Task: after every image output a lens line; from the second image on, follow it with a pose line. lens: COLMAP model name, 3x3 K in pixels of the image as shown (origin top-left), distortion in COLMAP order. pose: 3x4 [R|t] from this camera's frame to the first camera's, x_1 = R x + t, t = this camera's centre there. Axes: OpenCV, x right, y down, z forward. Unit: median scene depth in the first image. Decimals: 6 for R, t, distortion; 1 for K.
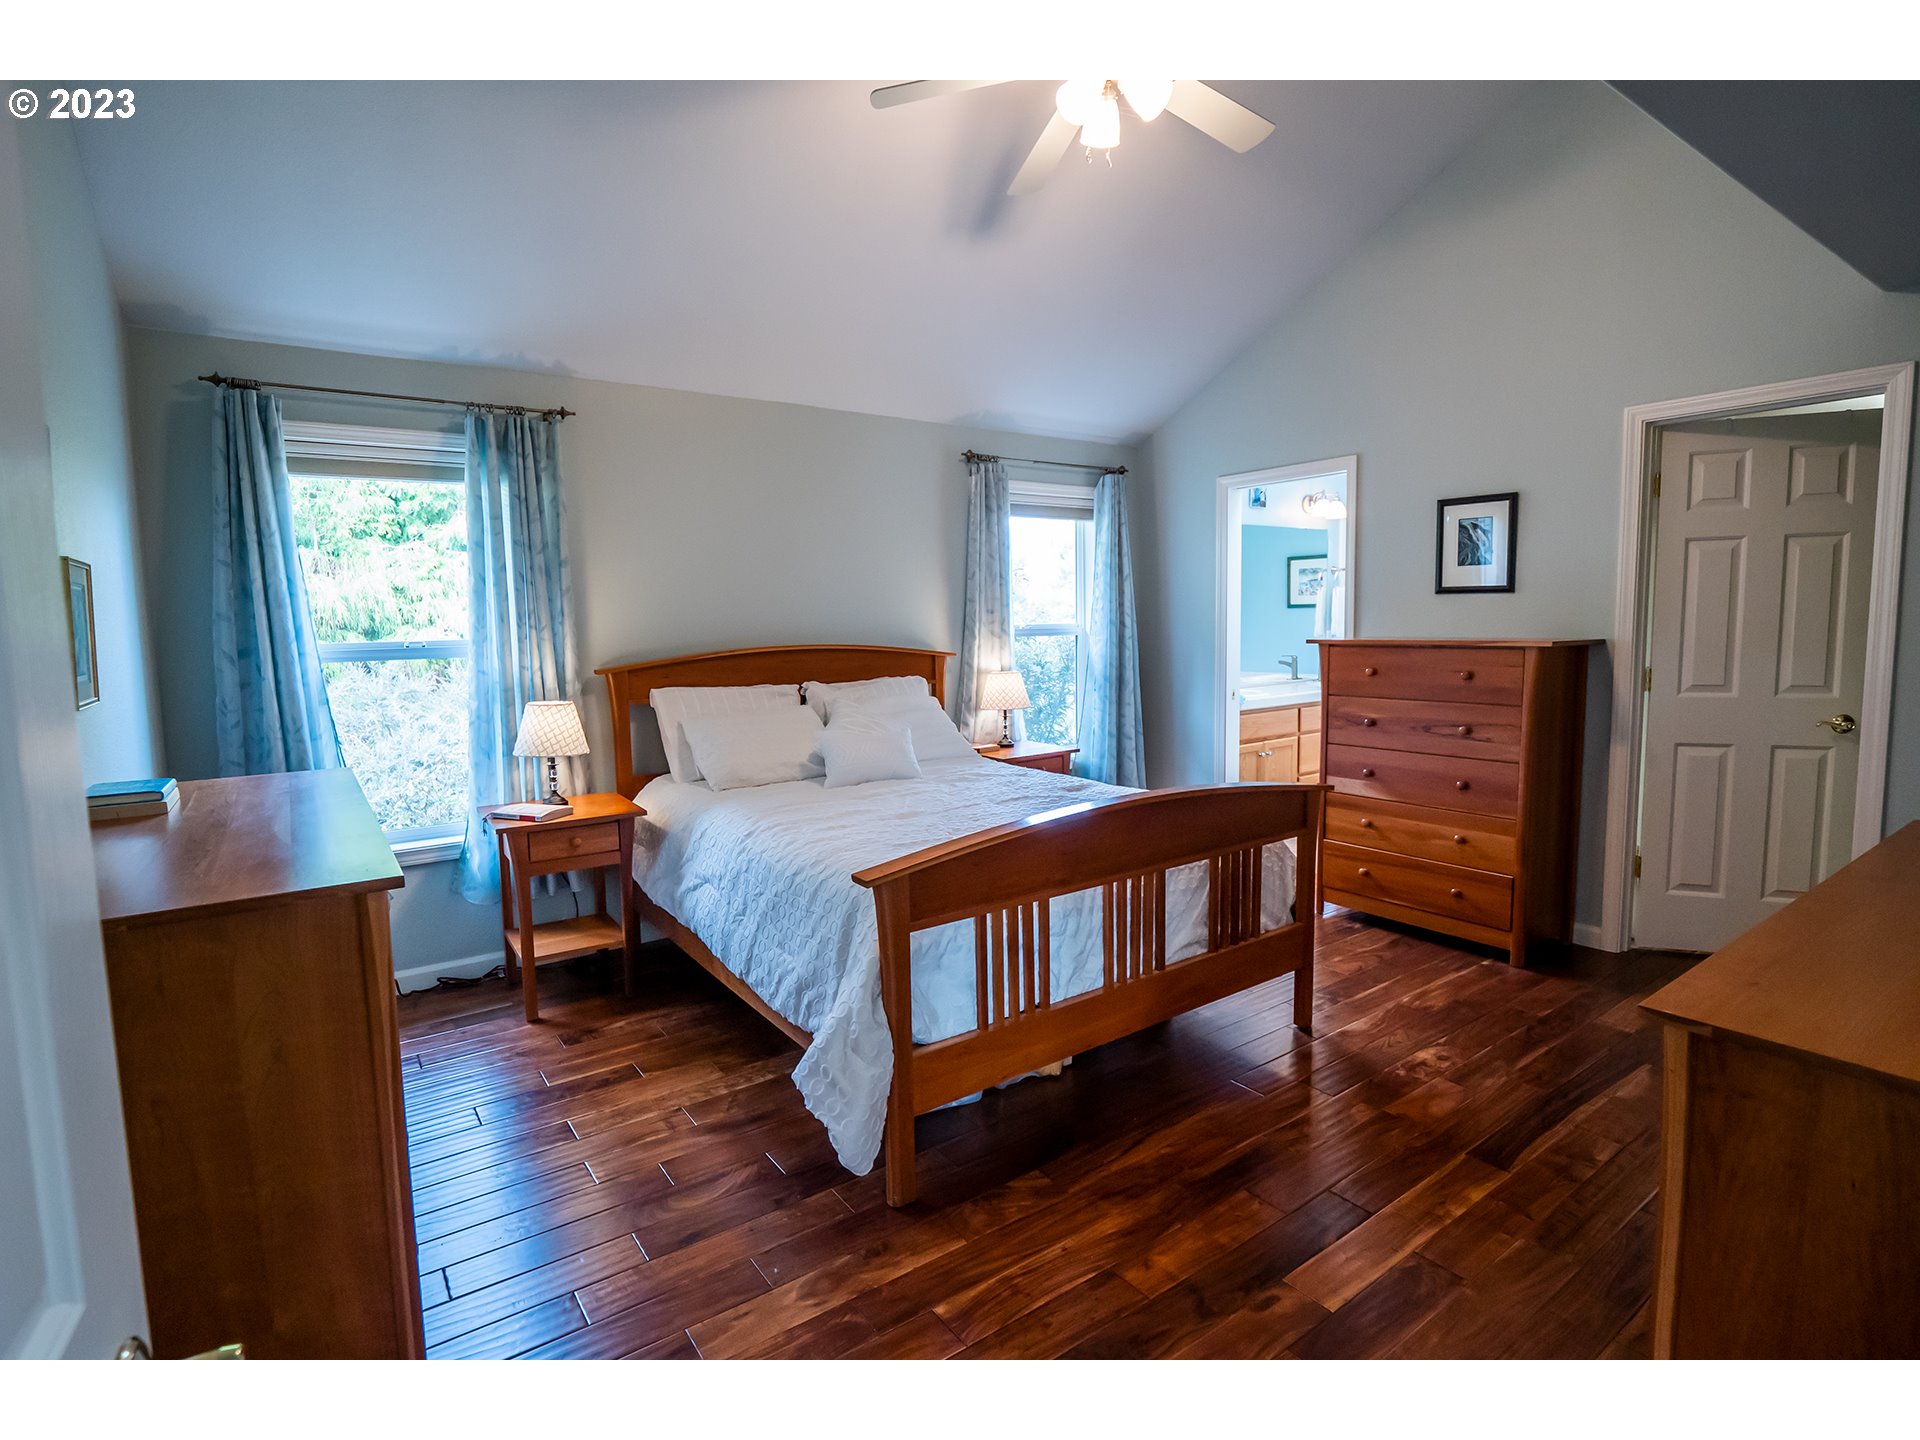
lens RADIAL K [[943.4, 0, 943.9], [0, 943.4, 708.3], [0, 0, 1]] dist [0.000224, -0.000059]
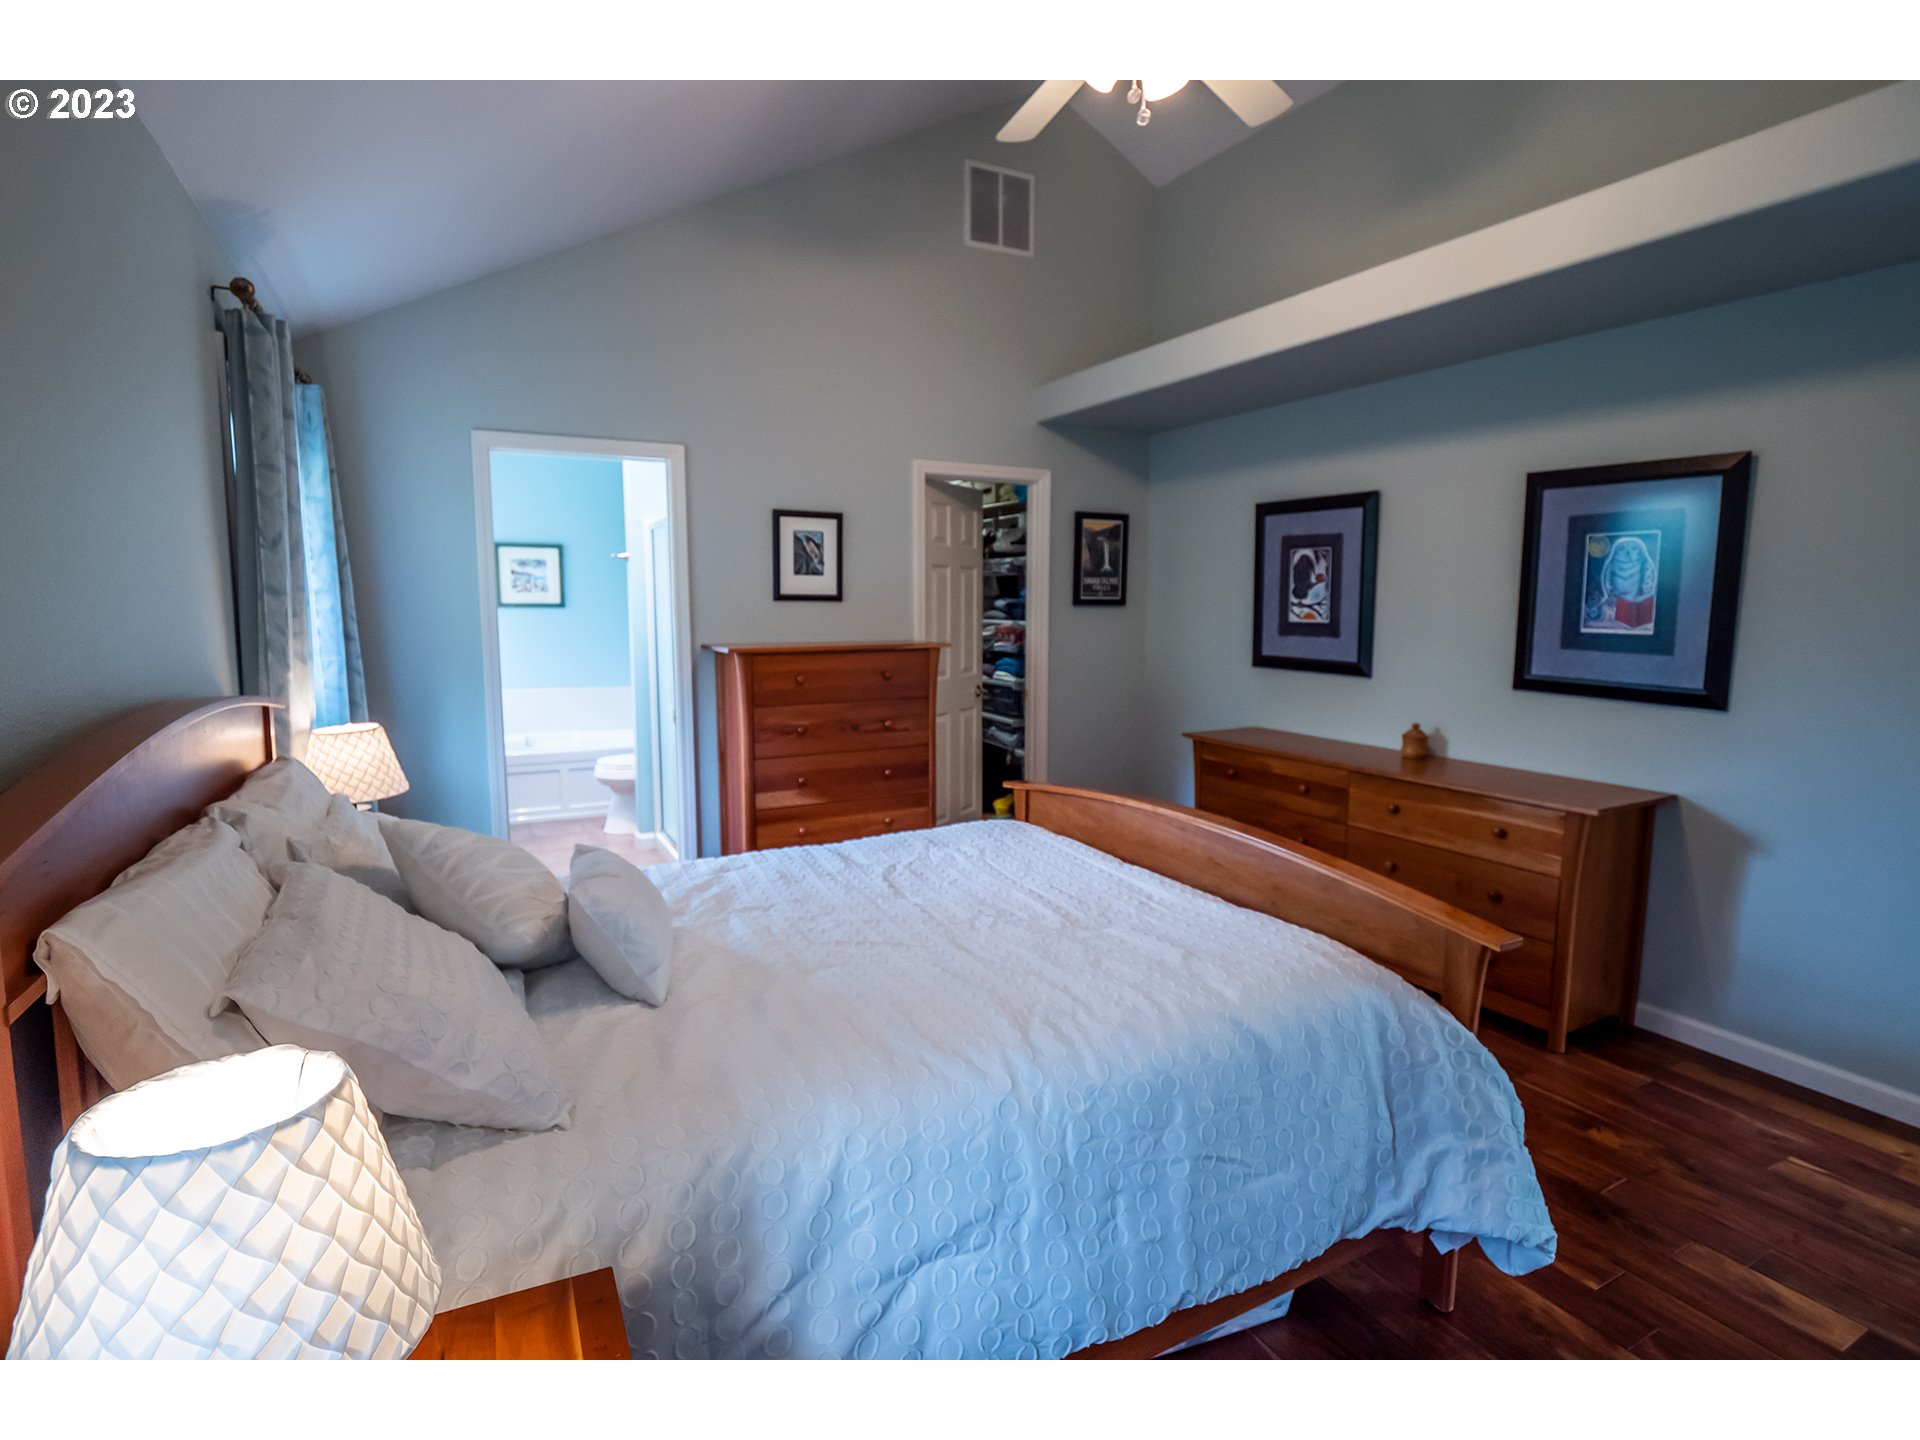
lens RADIAL K [[943.4, 0, 943.9], [0, 943.4, 708.3], [0, 0, 1]] dist [0.000224, -0.000059]
pose [[0.132816, -0.091539, 0.986904, -0.495636], [0.095194, 0.992301, 0.079228, -0.070834], [-0.986559, 0.083425, 0.140508, 0.704179]]
